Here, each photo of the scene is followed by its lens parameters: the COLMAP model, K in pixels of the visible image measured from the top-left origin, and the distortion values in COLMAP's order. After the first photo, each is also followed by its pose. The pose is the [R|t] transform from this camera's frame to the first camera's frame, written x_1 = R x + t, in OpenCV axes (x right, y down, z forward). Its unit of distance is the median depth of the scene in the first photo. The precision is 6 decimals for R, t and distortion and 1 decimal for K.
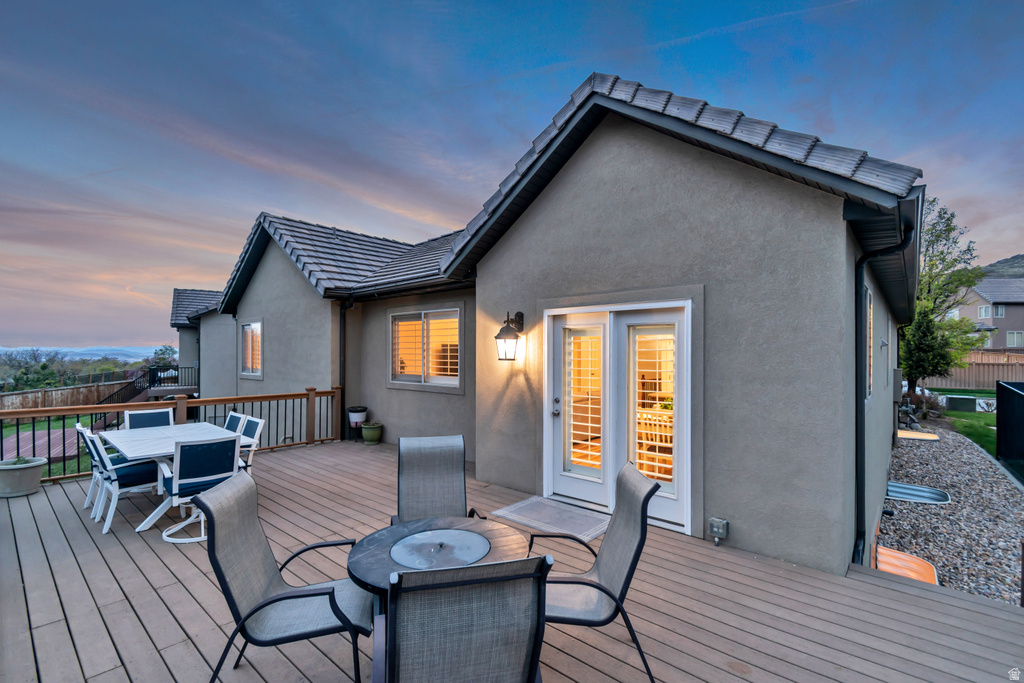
lens RADIAL K [[460.7, 0, 517.3], [0, 460.7, 348.1], [0, 0, 1]] dist [-0.001478, 0.000115]
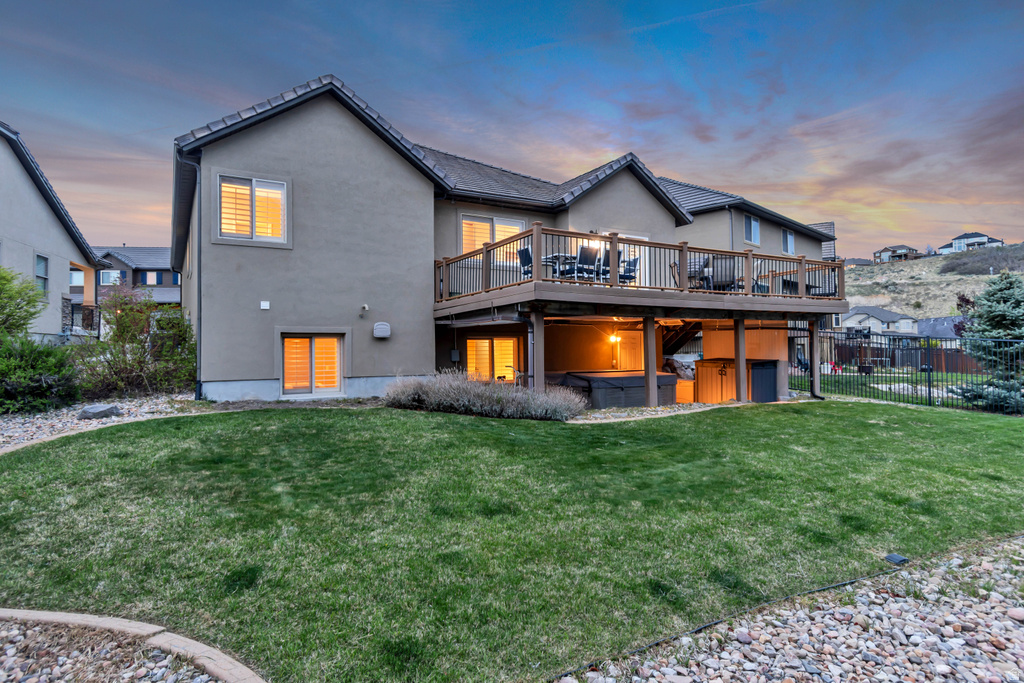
lens RADIAL K [[586.4, 0, 516.8], [0, 586.4, 342.5], [0, 0, 1]] dist [0.000788, -0.000243]
pose [[0.314352, 0.011257, 0.949240, -3.435930], [0.006803, 0.999877, -0.014110, 0.618309], [-0.949282, 0.010893, 0.314237, 0.546484]]
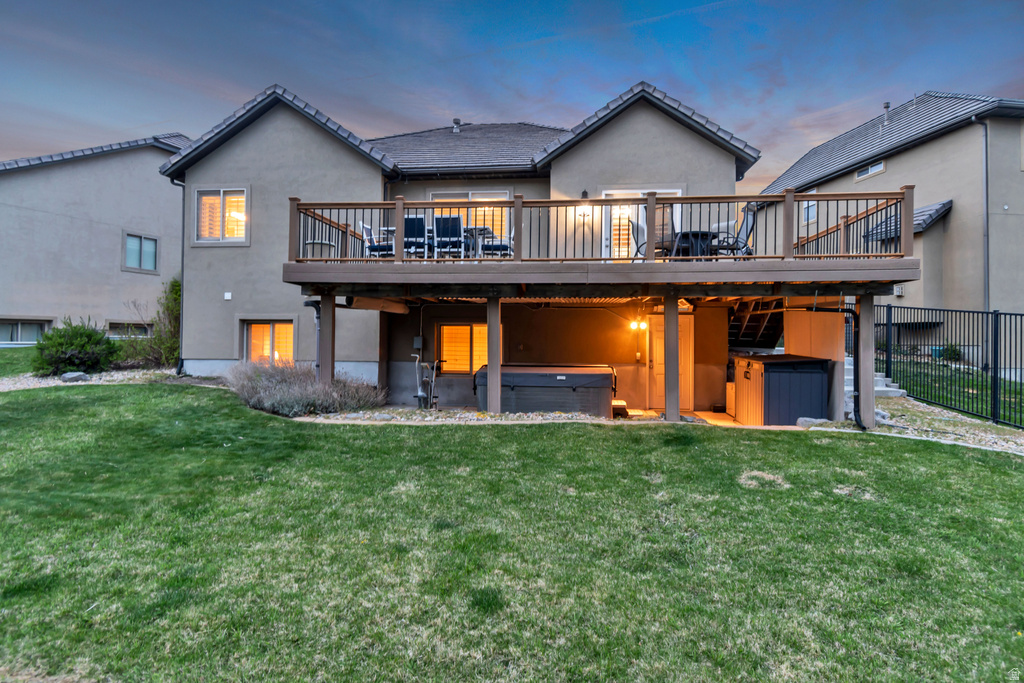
lens RADIAL K [[586.4, 0, 517.8], [0, 586.4, 328.8], [0, 0, 1]] dist [0.000788, -0.000243]
pose [[0.817954, 0.015994, 0.575061, -1.869104], [-0.009225, 0.999850, -0.014686, 0.609717], [-0.575209, 0.006707, 0.817979, -0.902931]]
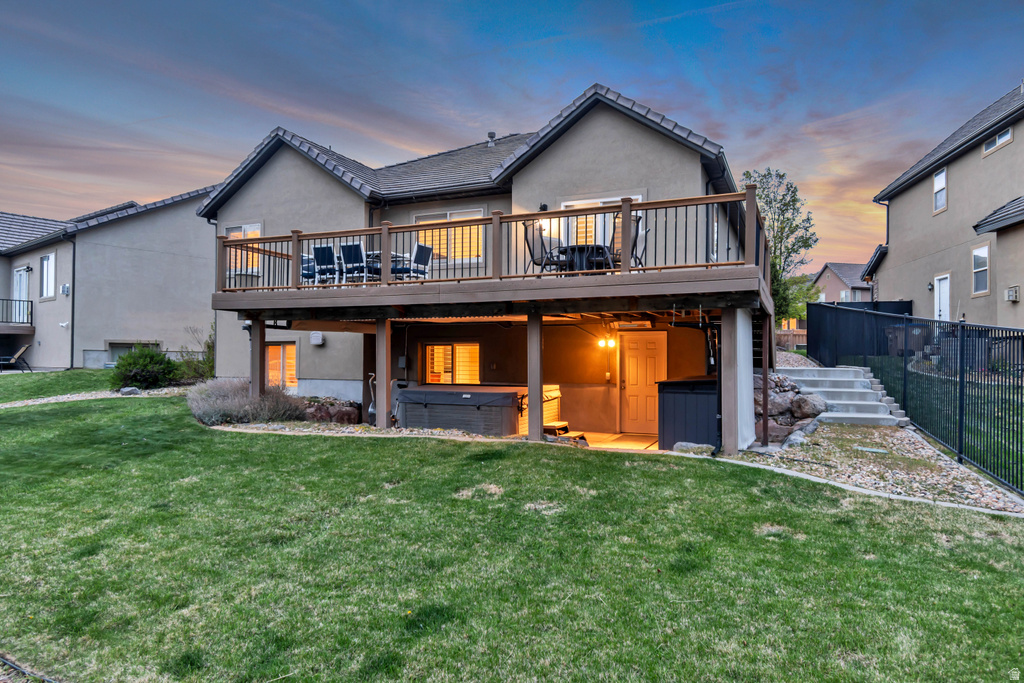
lens RADIAL K [[658.0, 0, 519.6], [0, 658.0, 347.8], [0, 0, 1]] dist [0.000630, -0.001023]
pose [[0.952799, 0.008447, 0.303483, -1.022727], [-0.004701, 0.999904, -0.013071, 0.608573], [-0.303564, 0.011027, 0.952747, -1.645149]]
